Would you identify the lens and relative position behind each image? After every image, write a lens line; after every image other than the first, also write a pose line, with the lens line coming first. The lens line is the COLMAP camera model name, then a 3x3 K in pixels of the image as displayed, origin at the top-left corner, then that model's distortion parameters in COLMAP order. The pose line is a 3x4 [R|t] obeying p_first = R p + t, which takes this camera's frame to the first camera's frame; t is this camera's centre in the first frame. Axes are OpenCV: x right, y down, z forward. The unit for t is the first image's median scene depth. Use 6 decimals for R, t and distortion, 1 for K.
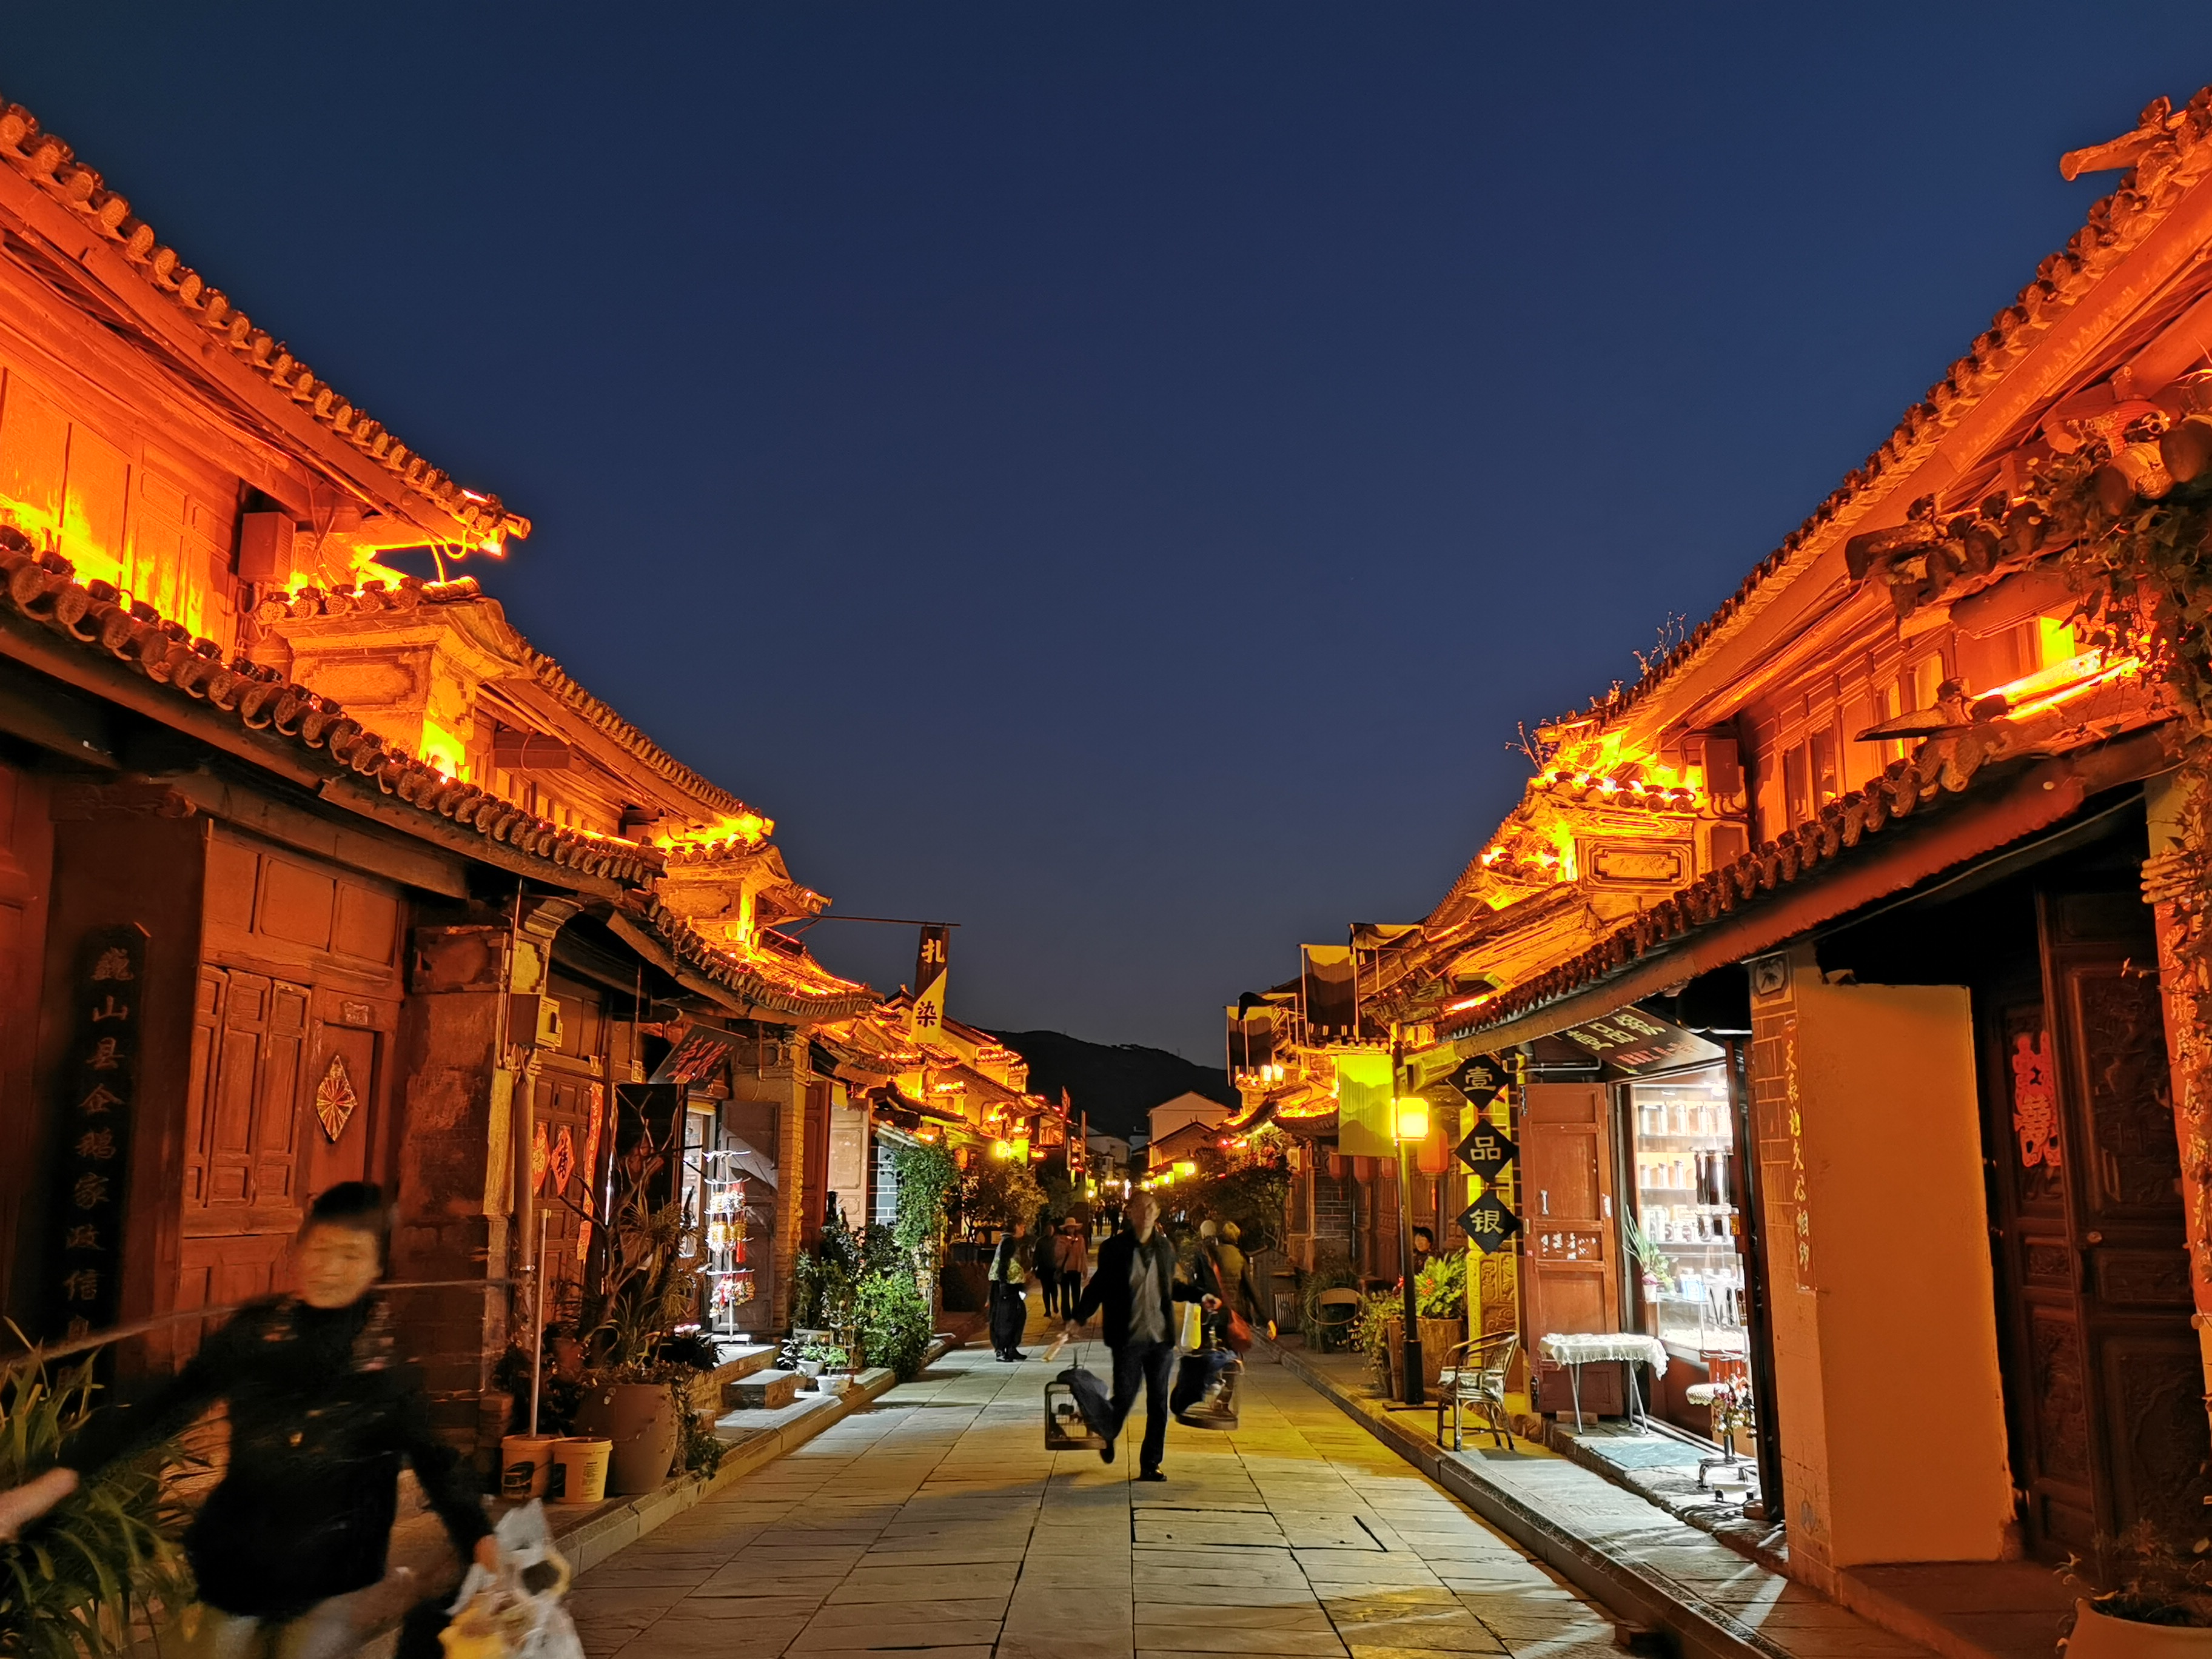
lens RADIAL K [[1892.2, 0, 1109.8], [0, 1892.2, 851.9], [0, 0, 1]] dist [0.052767, 0.014309]
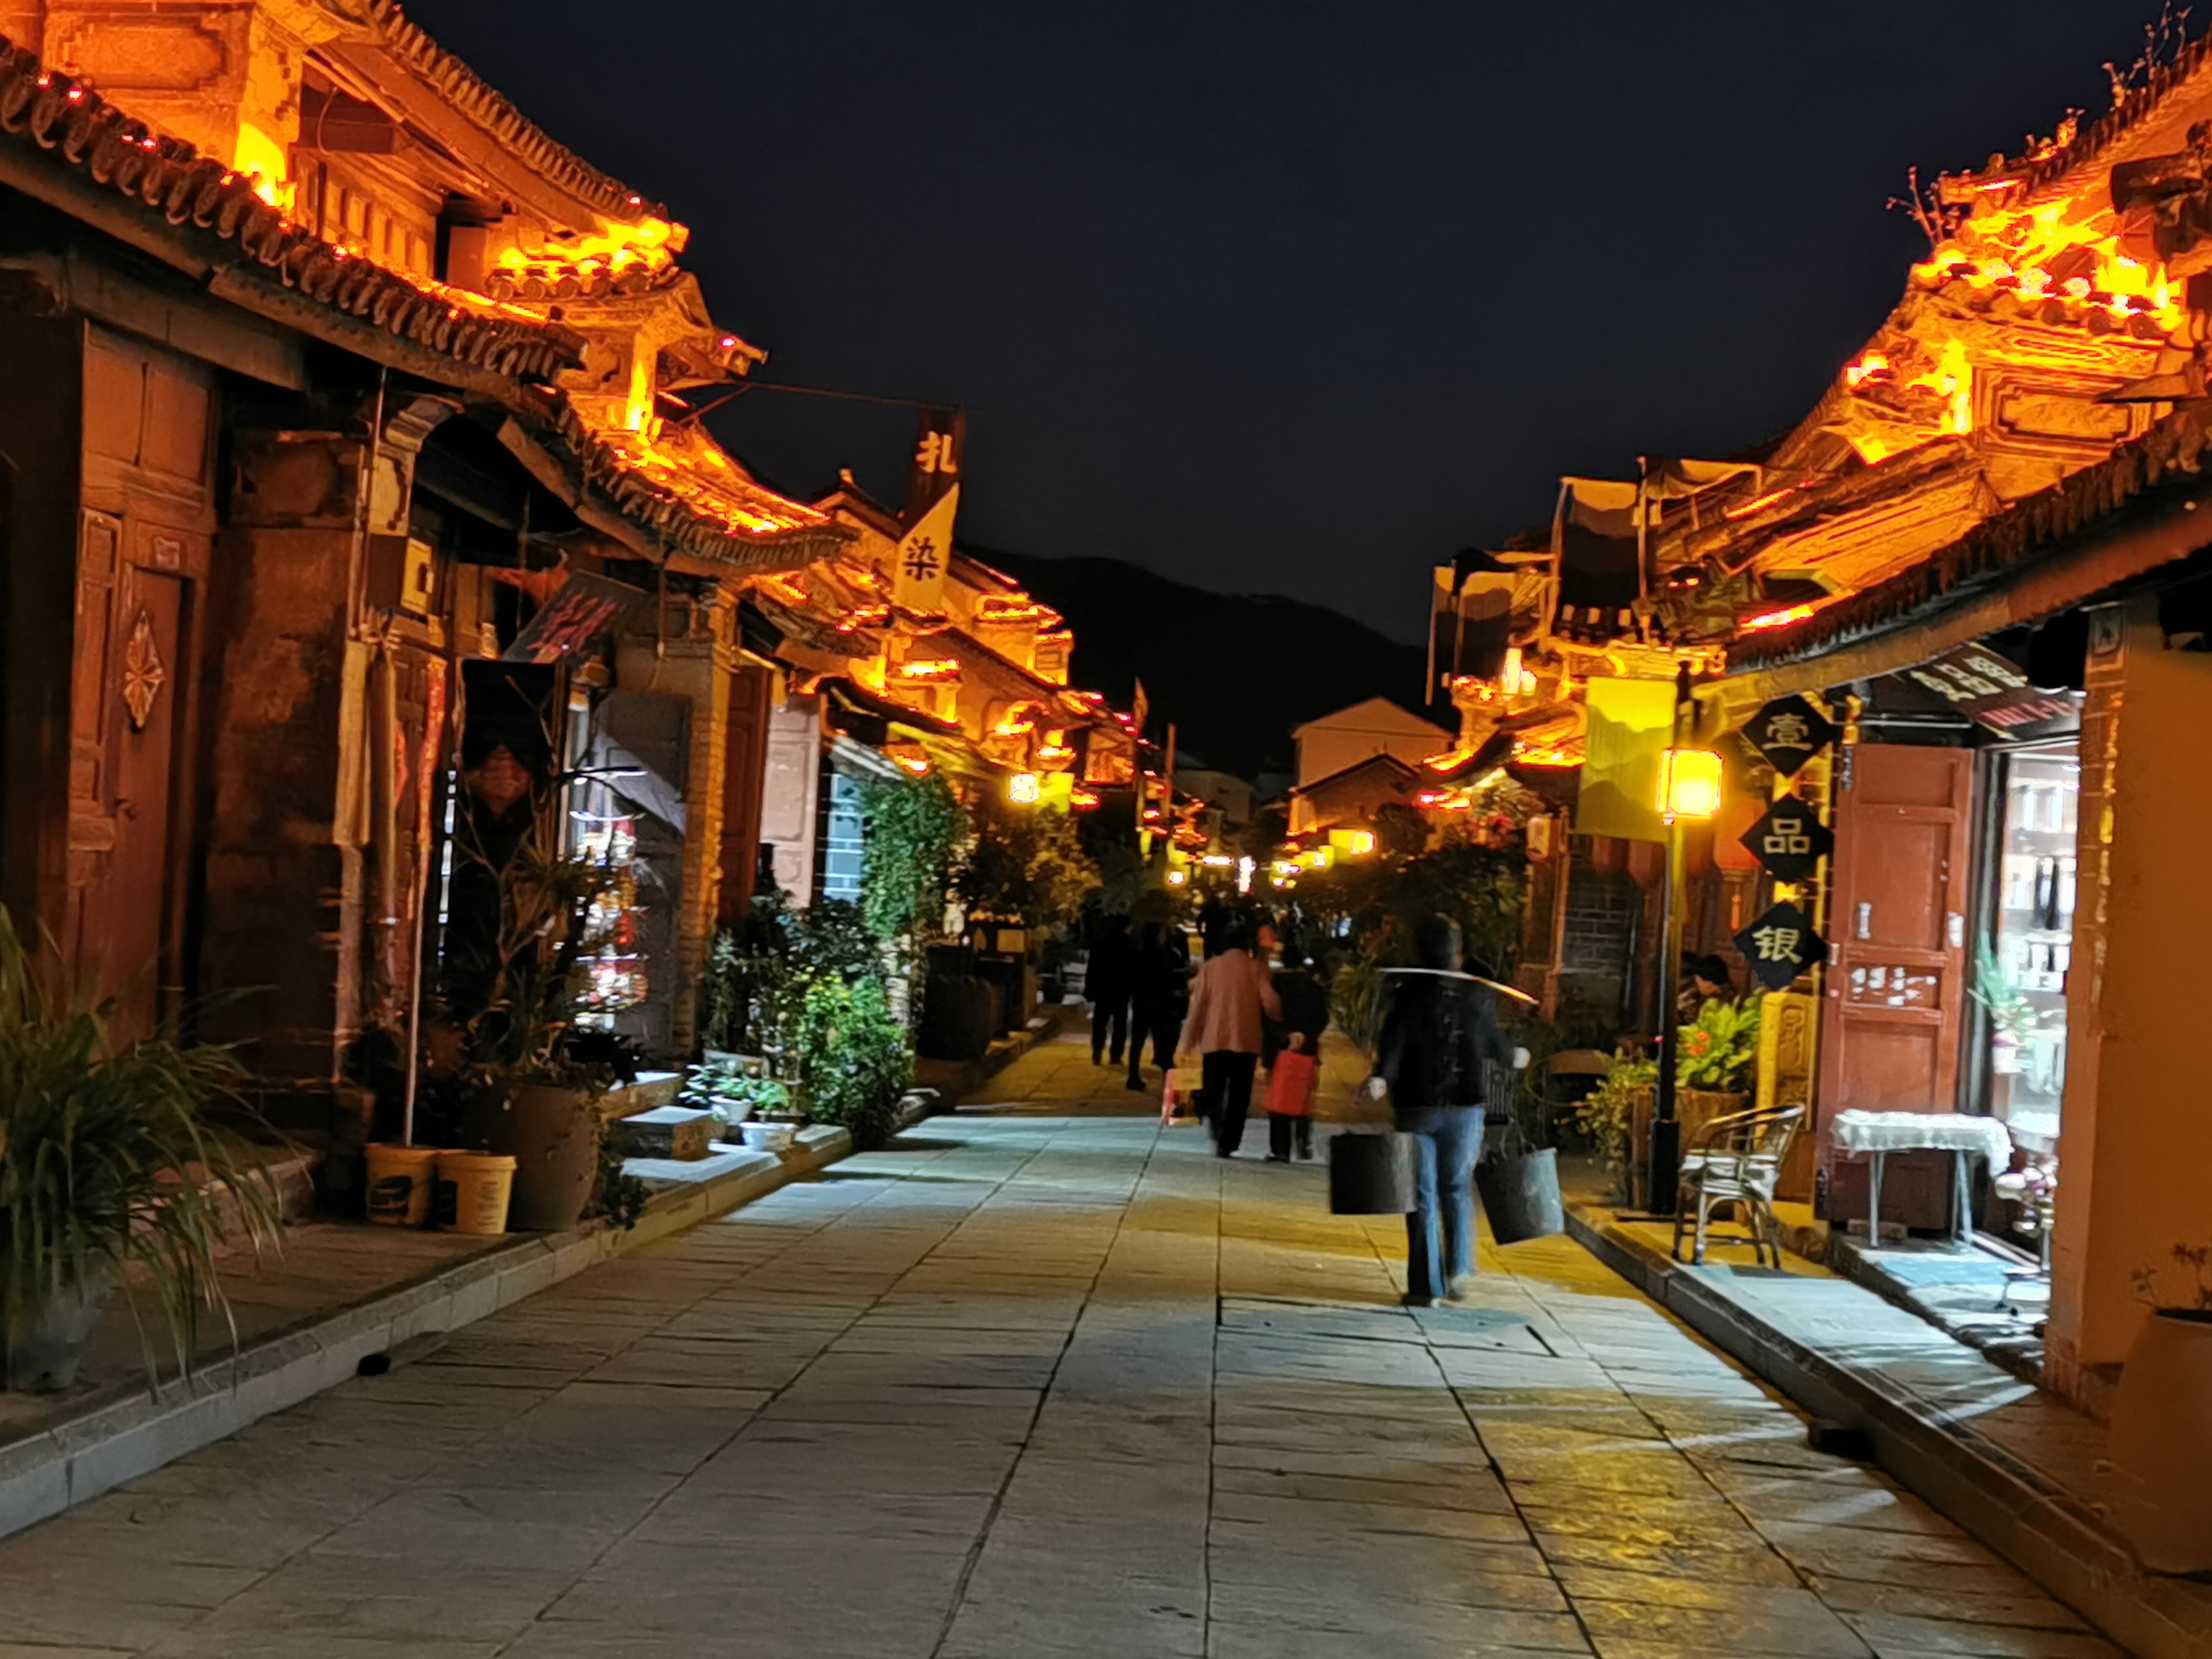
lens RADIAL K [[3752.0, 0, 1108.8], [0, 3752.0, 829.6], [0, 0, 1]] dist [-0.010049, 0.000000]
pose [[0.997886, 0.058560, -0.028166, -0.000515], [-0.053116, 0.984762, 0.165600, -0.047770], [0.037434, -0.163754, 0.985791, -0.283173]]
